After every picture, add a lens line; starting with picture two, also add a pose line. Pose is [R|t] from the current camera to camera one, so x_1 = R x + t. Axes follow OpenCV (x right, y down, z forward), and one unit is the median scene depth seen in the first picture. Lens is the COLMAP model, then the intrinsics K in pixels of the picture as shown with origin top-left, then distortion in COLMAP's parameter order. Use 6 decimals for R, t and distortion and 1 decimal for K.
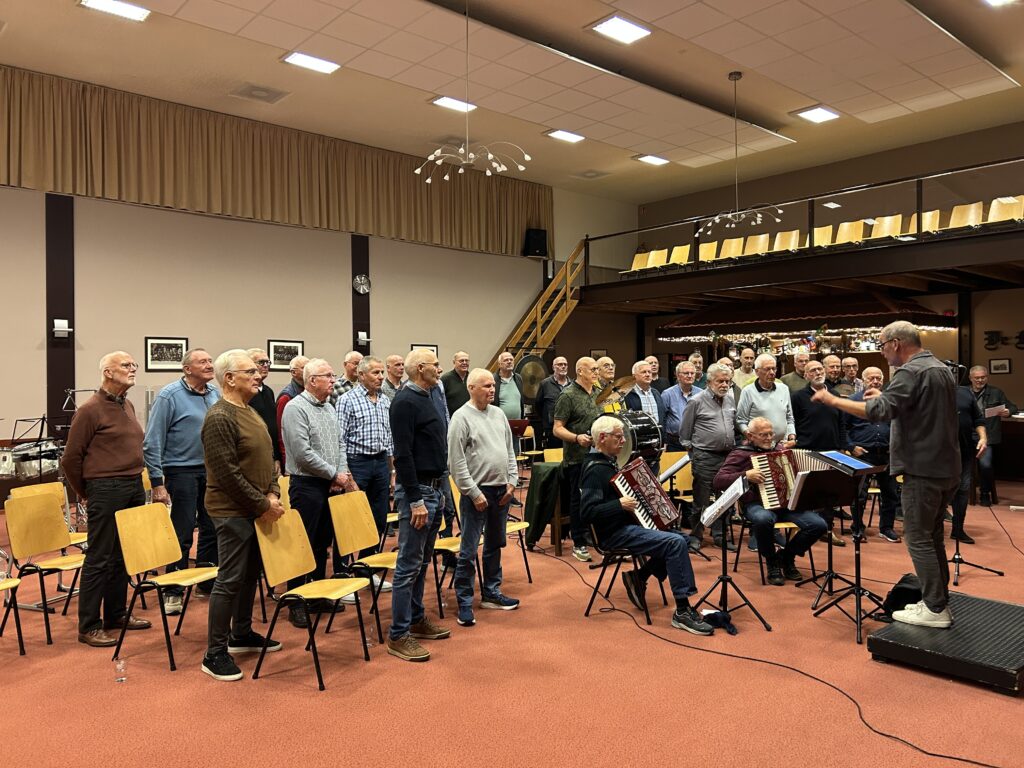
lens RADIAL K [[764.0, 0, 509.7], [0, 764.0, 375.9], [0, 0, 1]] dist [0.044612, -0.041653]
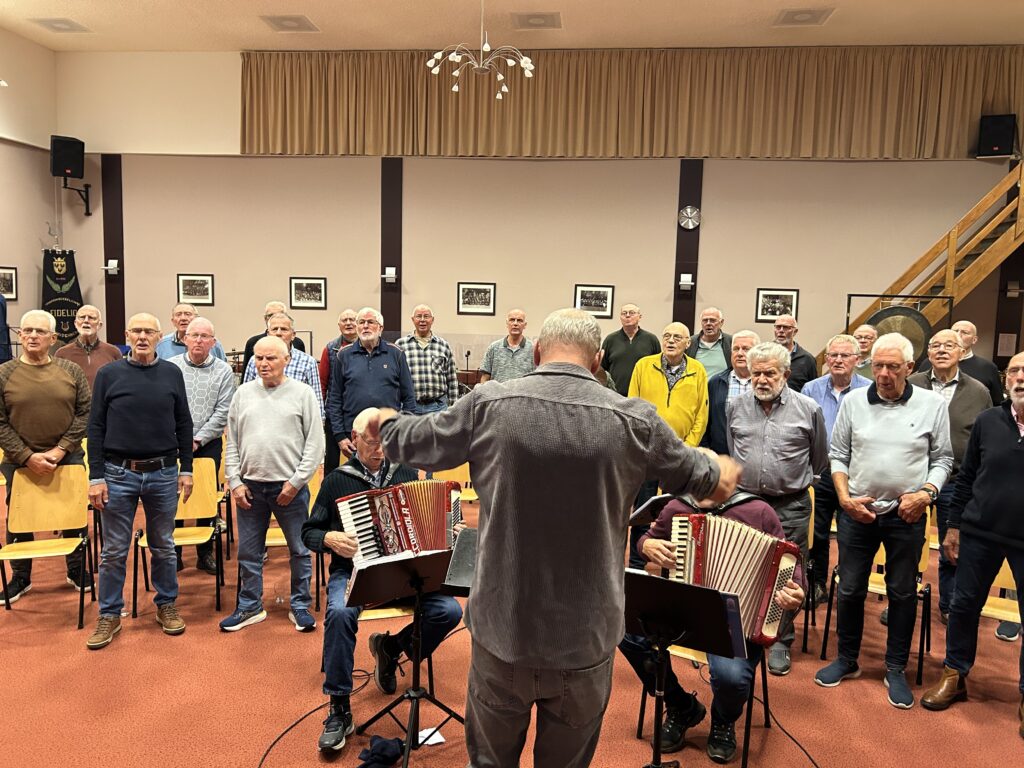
lens RADIAL K [[764.0, 0, 499.1], [0, 764.0, 377.1], [0, 0, 1]] dist [0.044612, -0.041653]
pose [[0.681599, 0.095376, -0.725483, 0.330906], [-0.030237, 0.994293, 0.102307, -0.026376], [0.731100, -0.047796, 0.680594, 0.276623]]
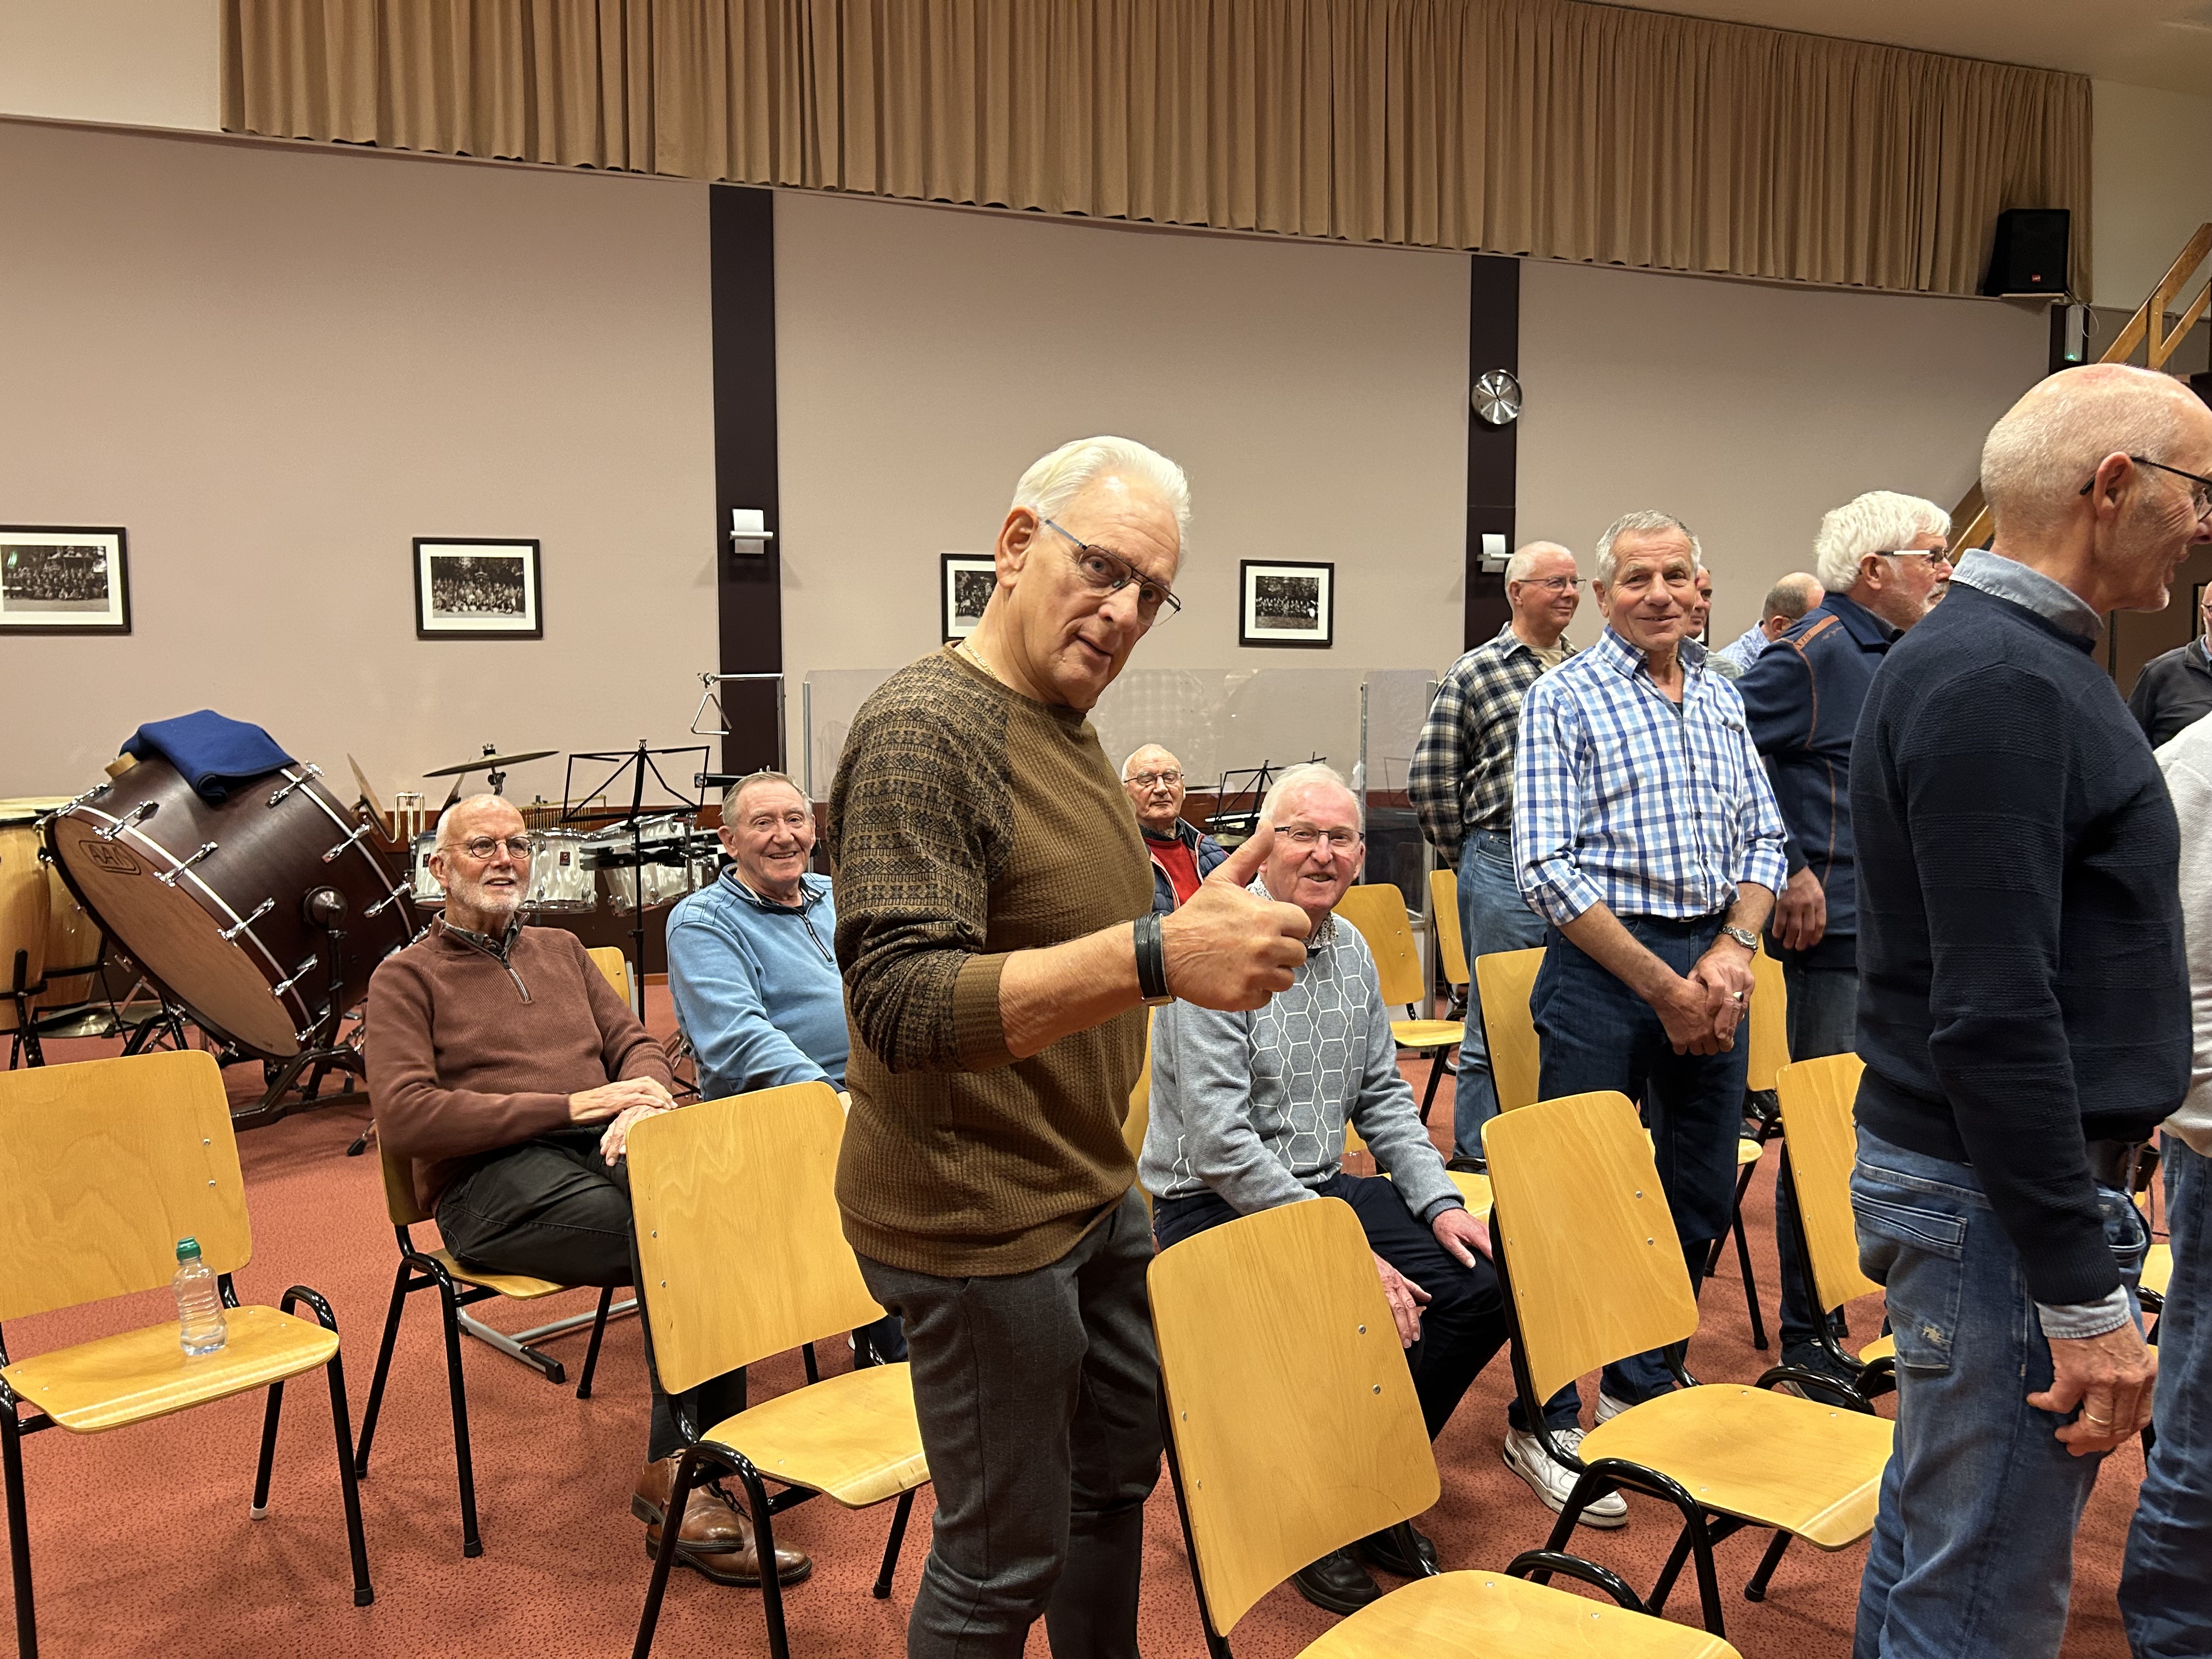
lens RADIAL K [[1650.4, 0, 1104.5], [0, 1650.4, 815.6], [0, 0, 1]] dist [0.044612, -0.041653]
pose [[0.924137, 0.036000, -0.380360, -0.068045], [-0.004879, 0.996582, 0.082468, 0.011363], [0.382029, -0.074356, 0.921154, 0.230622]]
